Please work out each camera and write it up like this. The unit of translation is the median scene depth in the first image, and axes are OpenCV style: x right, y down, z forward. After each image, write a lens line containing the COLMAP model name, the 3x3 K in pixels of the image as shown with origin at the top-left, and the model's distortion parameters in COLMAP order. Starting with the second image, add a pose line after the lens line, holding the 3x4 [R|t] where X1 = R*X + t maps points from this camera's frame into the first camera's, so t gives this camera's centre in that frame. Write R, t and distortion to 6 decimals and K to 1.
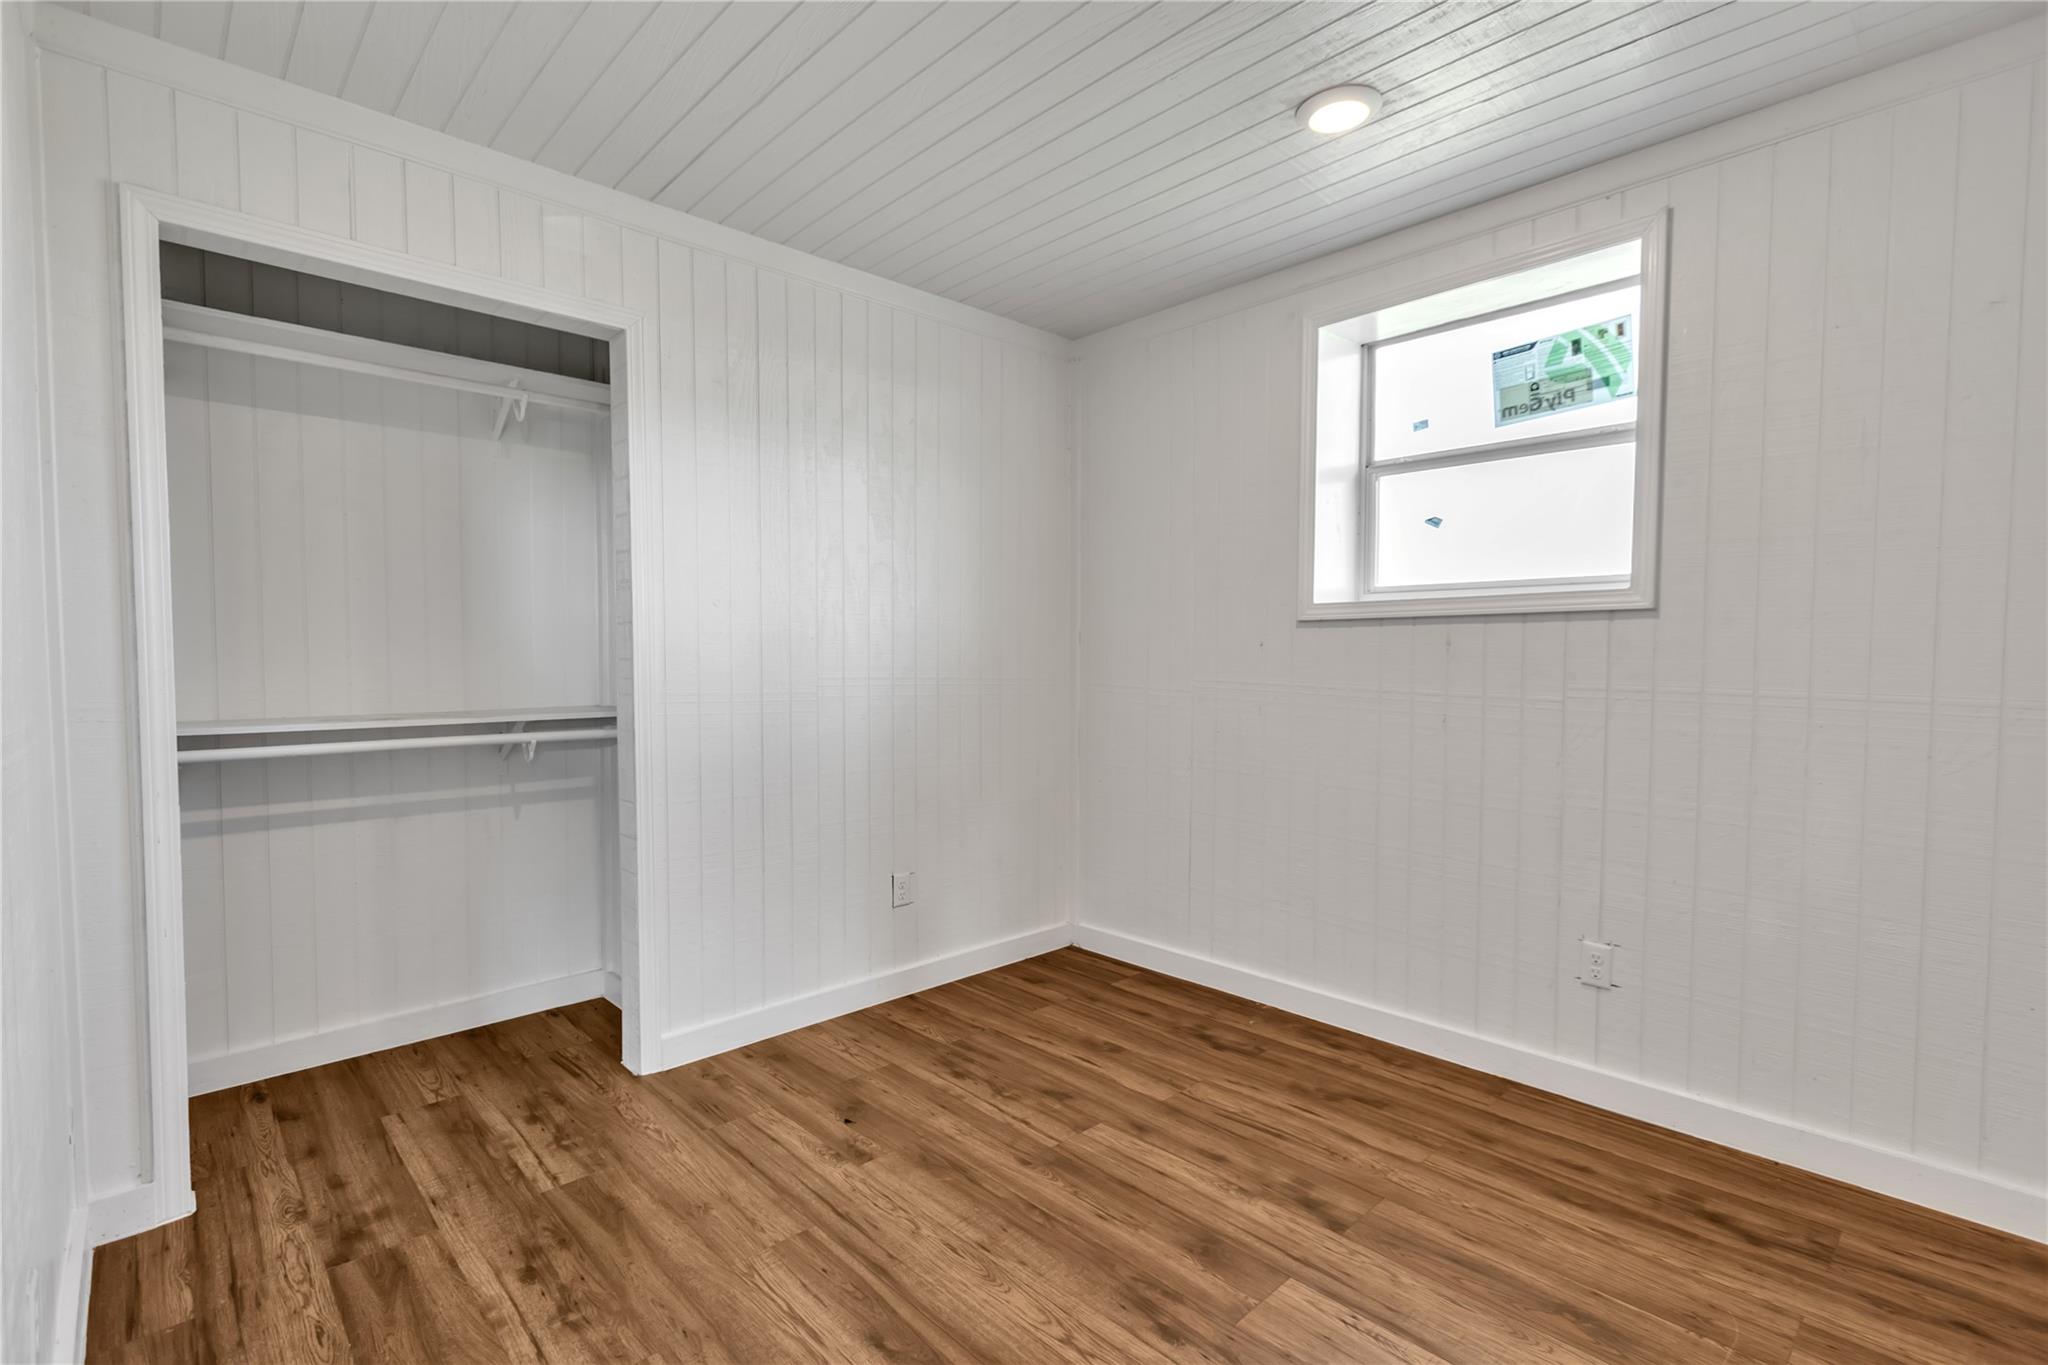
lens RADIAL K [[950.0, 0, 1004.8], [0, 950.0, 682.3], [0, 0, 1]] dist [0.005872, -0.002645]
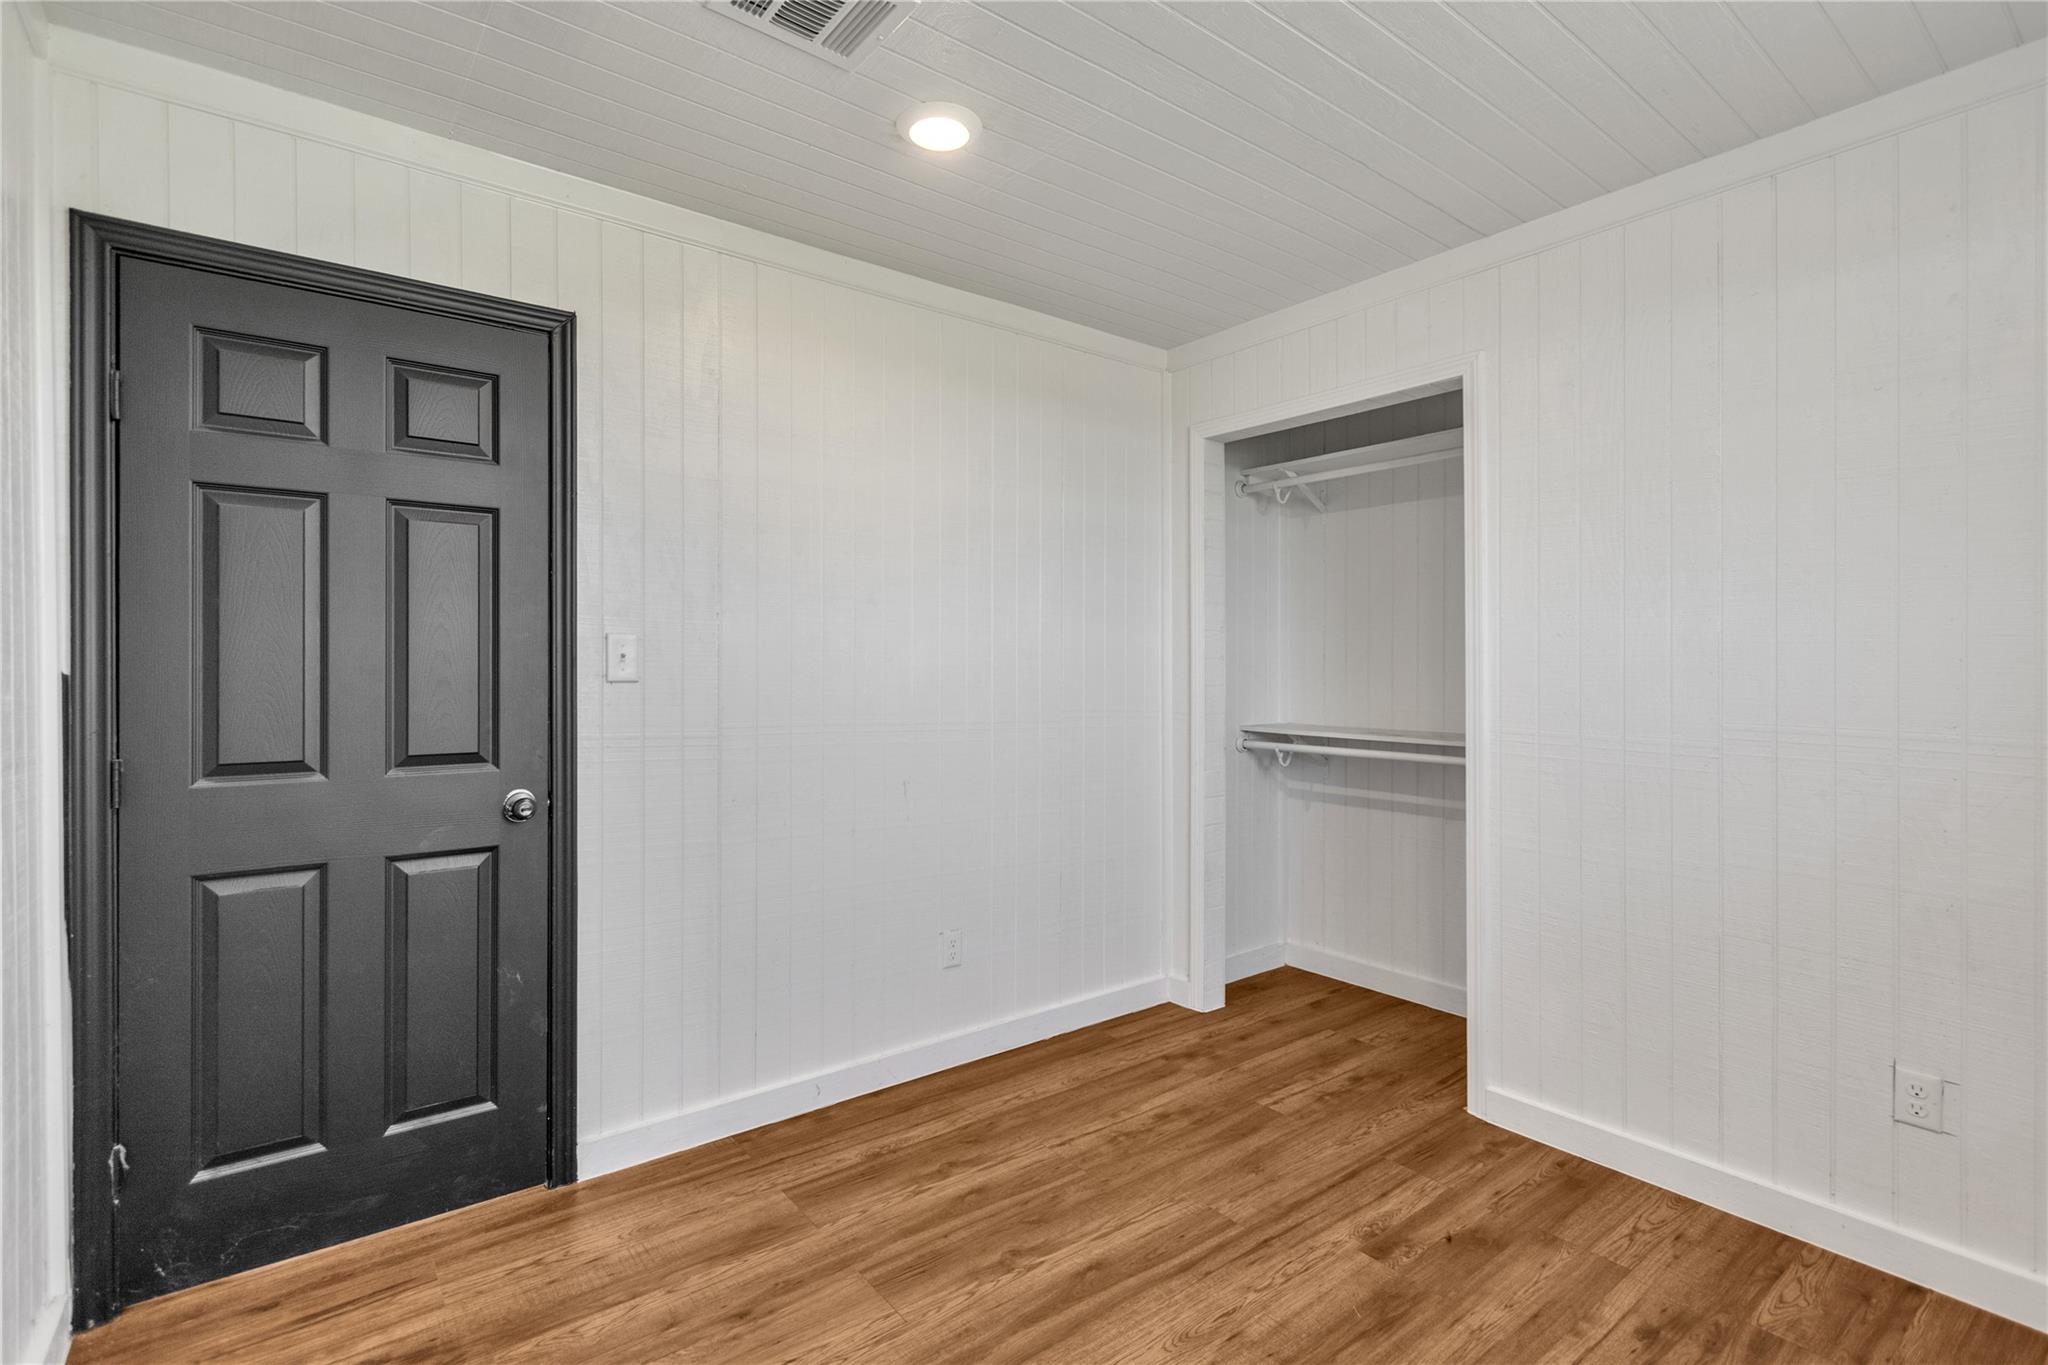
lens RADIAL K [[947.7, 0, 977.7], [0, 947.7, 652.0], [0, 0, 1]] dist [0.000698, -0.000537]
pose [[-0.115347, -0.011239, -0.993262, 0.787638], [-0.032304, 0.999450, -0.007557, -0.047810], [0.992800, 0.031215, -0.115647, 0.710656]]
